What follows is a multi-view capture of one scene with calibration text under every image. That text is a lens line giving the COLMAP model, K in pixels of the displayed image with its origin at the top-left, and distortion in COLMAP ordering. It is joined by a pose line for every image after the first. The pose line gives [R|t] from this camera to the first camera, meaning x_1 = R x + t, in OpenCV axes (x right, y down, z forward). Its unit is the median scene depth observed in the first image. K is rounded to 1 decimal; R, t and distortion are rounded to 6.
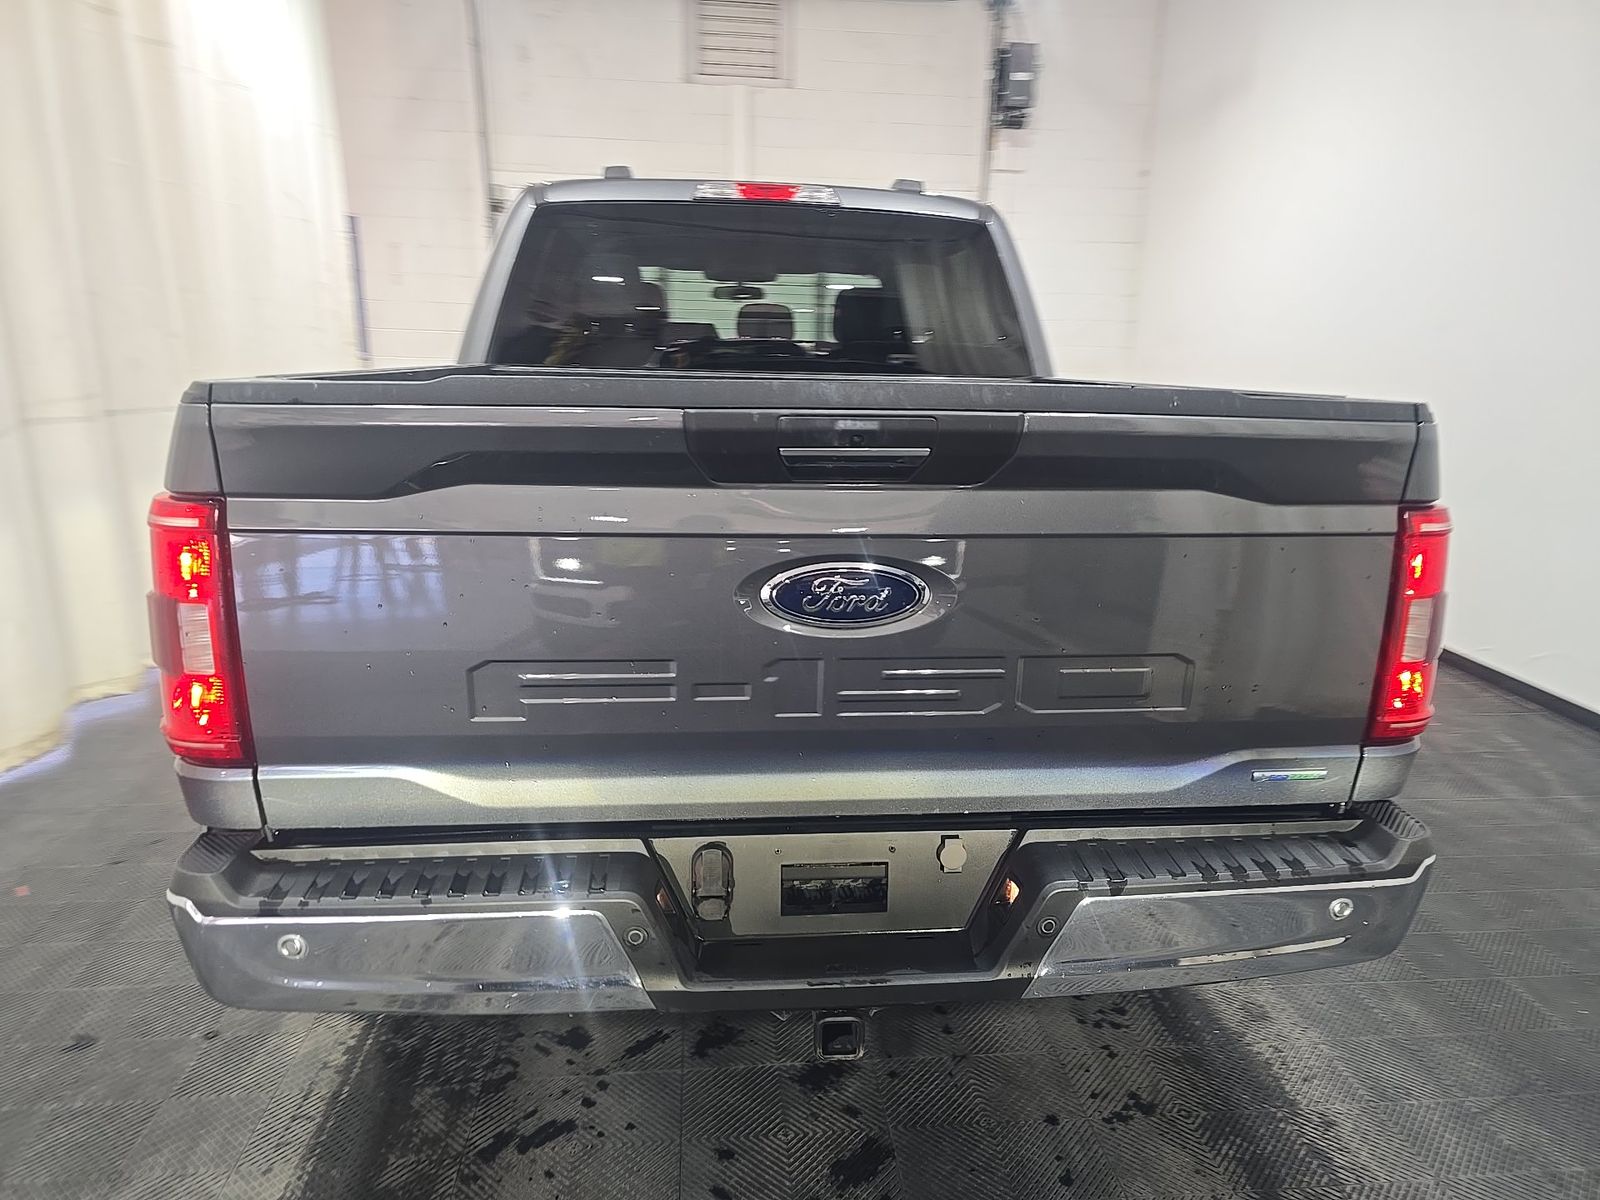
lens RADIAL K [[1072.4, 0, 813.1], [0, 1072.4, 599.2], [0, 0, 1]] dist [0.007325, -0.008473]
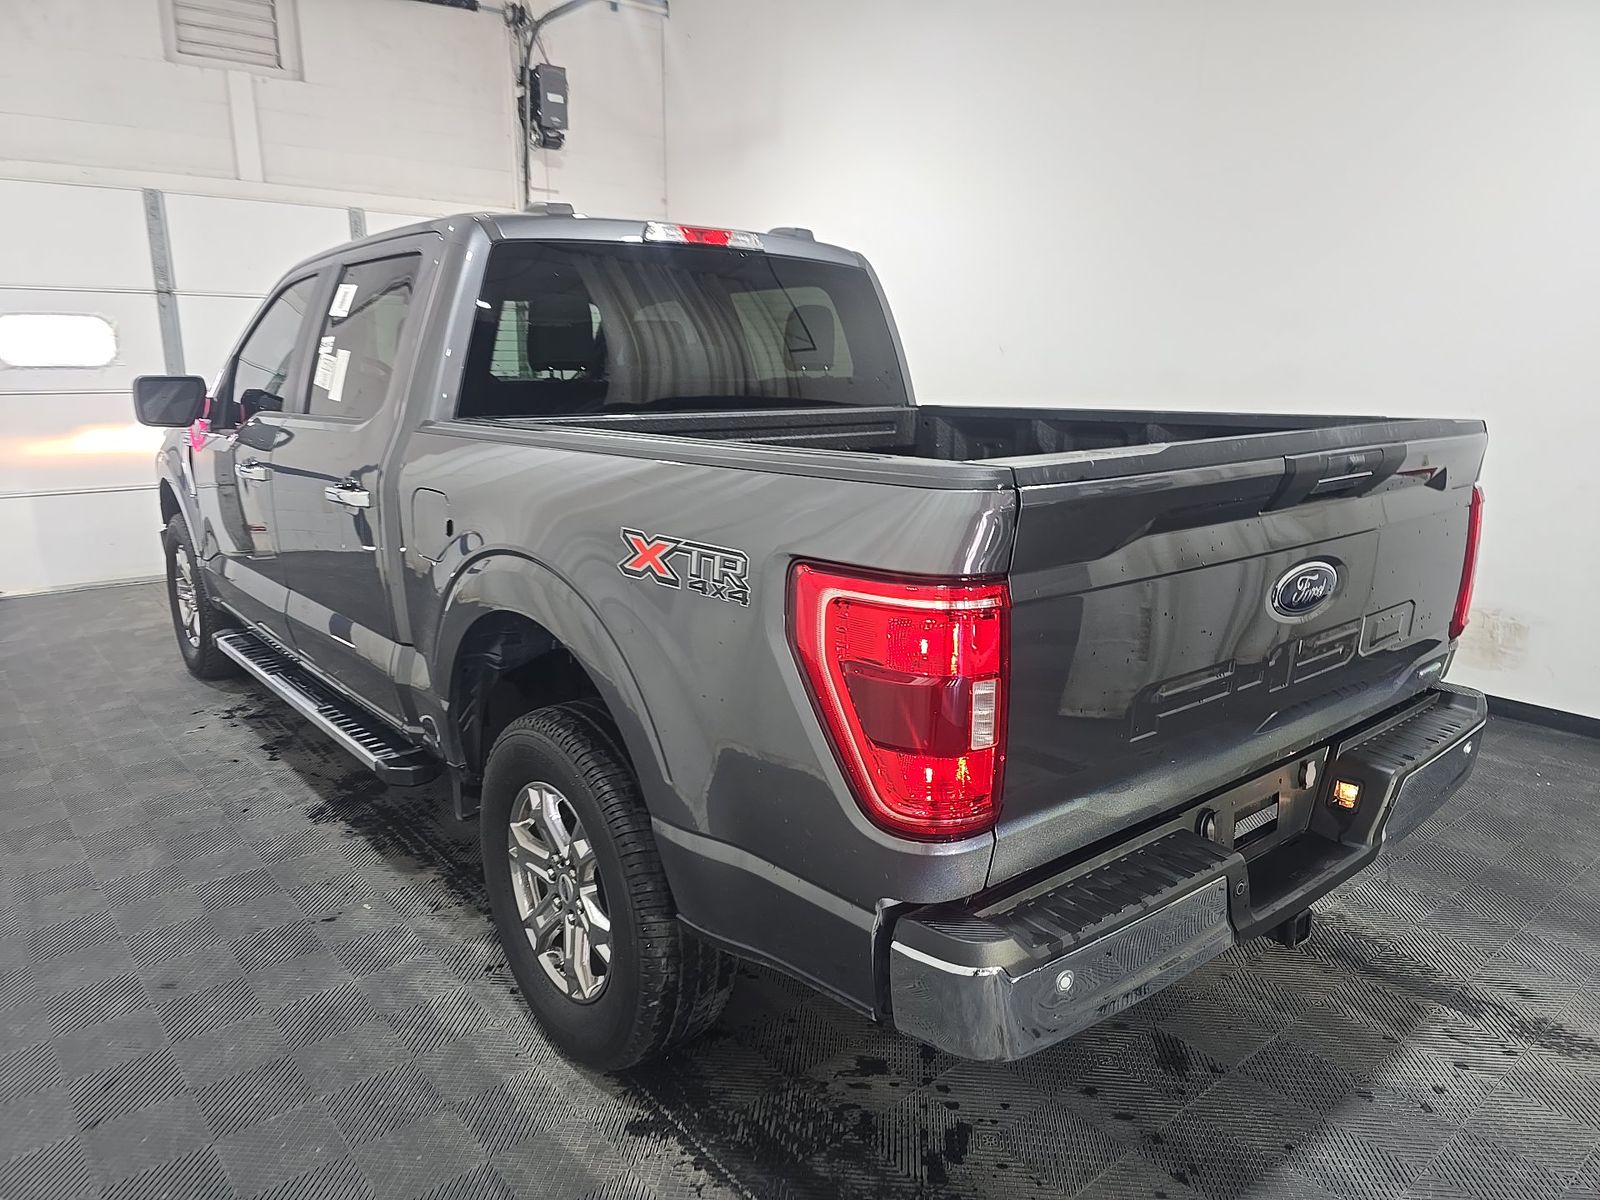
lens RADIAL K [[1072.4, 0, 838.1], [0, 1072.4, 596.1], [0, 0, 1]] dist [0.007325, -0.008473]
pose [[0.829698, -0.139284, 0.540556, -0.806205], [0.143966, 0.989003, 0.033861, -0.085292], [-0.539328, 0.049727, 0.840626, 0.135109]]
